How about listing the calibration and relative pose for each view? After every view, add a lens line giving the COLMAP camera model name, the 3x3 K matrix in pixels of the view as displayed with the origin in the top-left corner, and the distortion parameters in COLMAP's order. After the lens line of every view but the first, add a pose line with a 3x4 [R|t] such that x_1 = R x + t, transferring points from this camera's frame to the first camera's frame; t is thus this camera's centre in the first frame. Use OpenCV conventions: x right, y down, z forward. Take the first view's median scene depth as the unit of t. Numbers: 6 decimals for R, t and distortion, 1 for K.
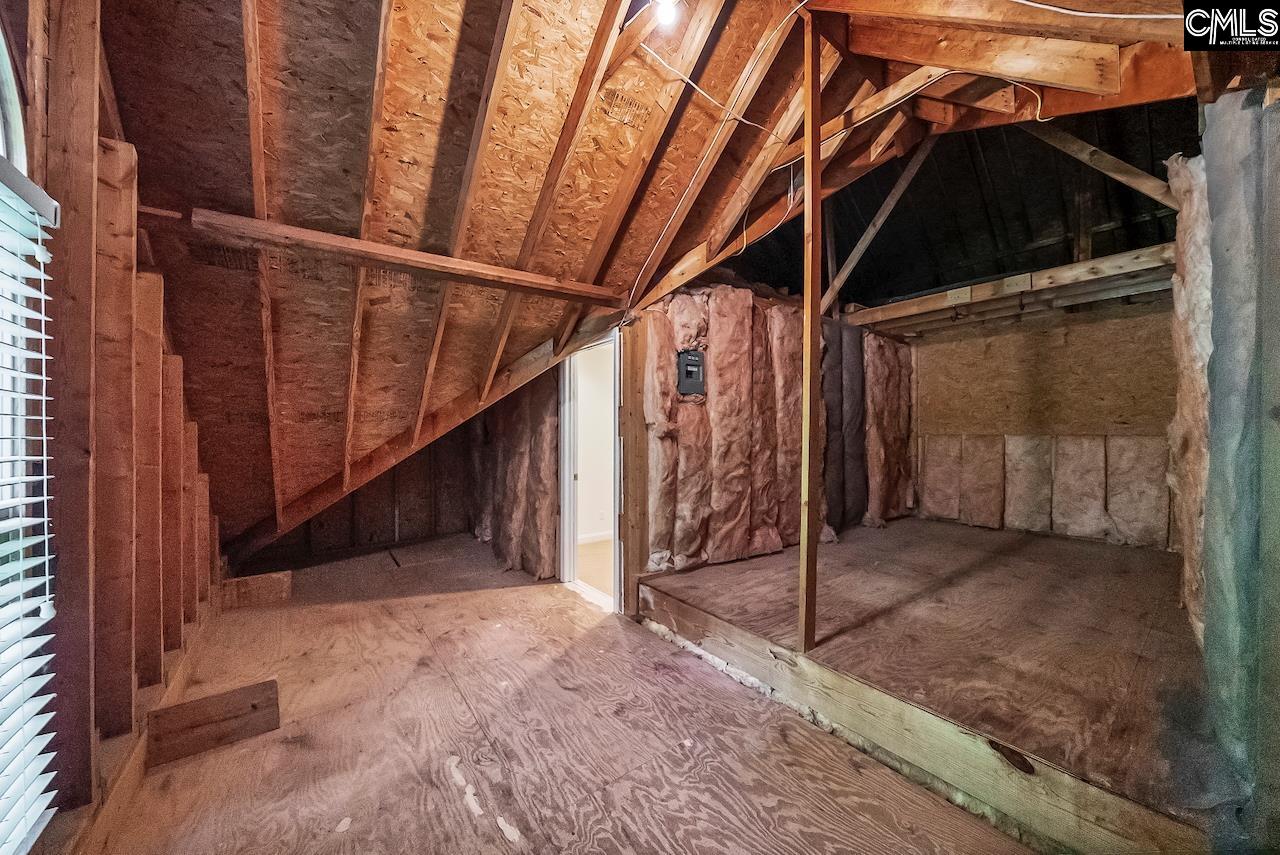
lens RADIAL K [[449.7, 0, 645.5], [0, 449.7, 431.8], [0, 0, 1]] dist [-0.001105, 0.000143]
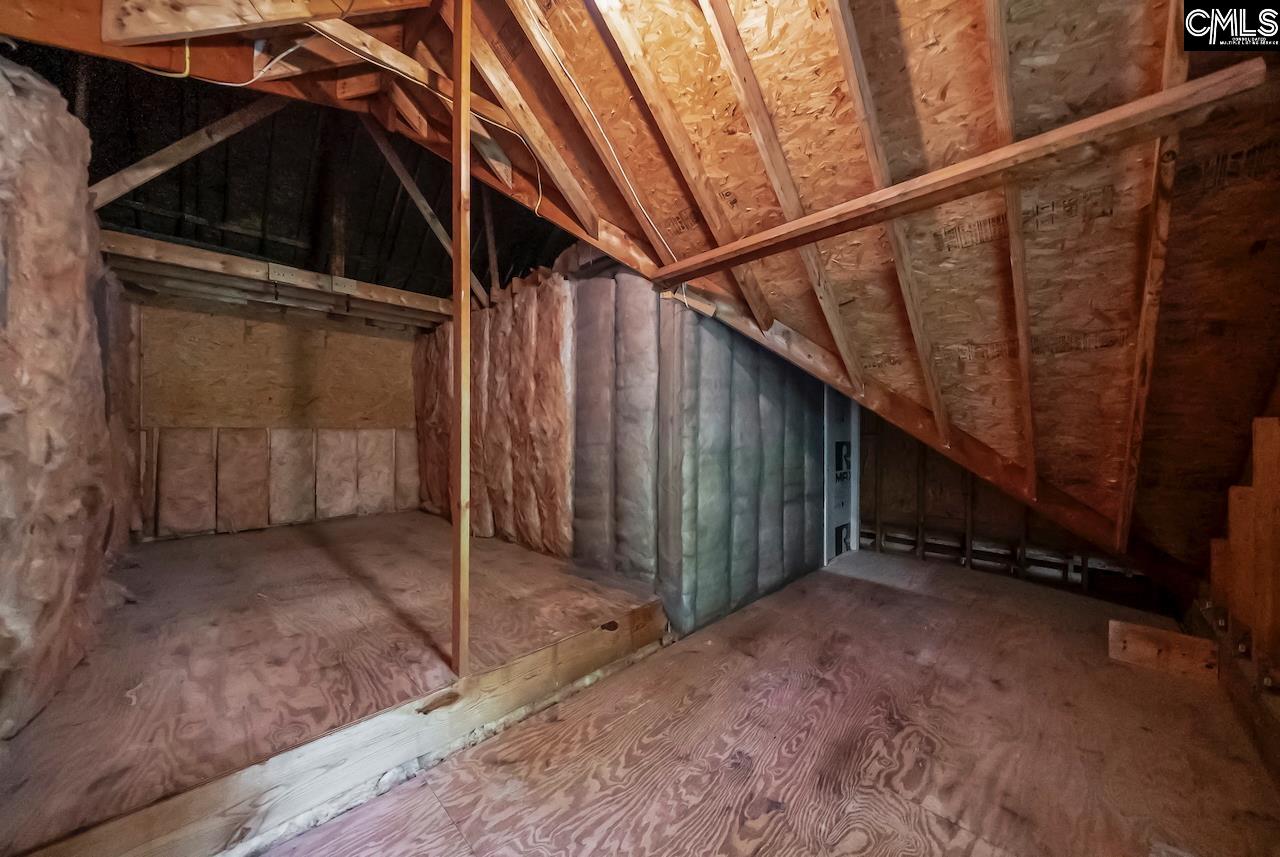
lens RADIAL K [[449.7, 0, 645.8], [0, 449.7, 428.9], [0, 0, 1]] dist [-0.001105, 0.000143]
pose [[-0.149332, -0.000100, 0.988787, -0.448019], [-0.007840, 0.999969, -0.001083, 0.006411], [-0.988756, -0.007913, -0.149328, 0.619472]]
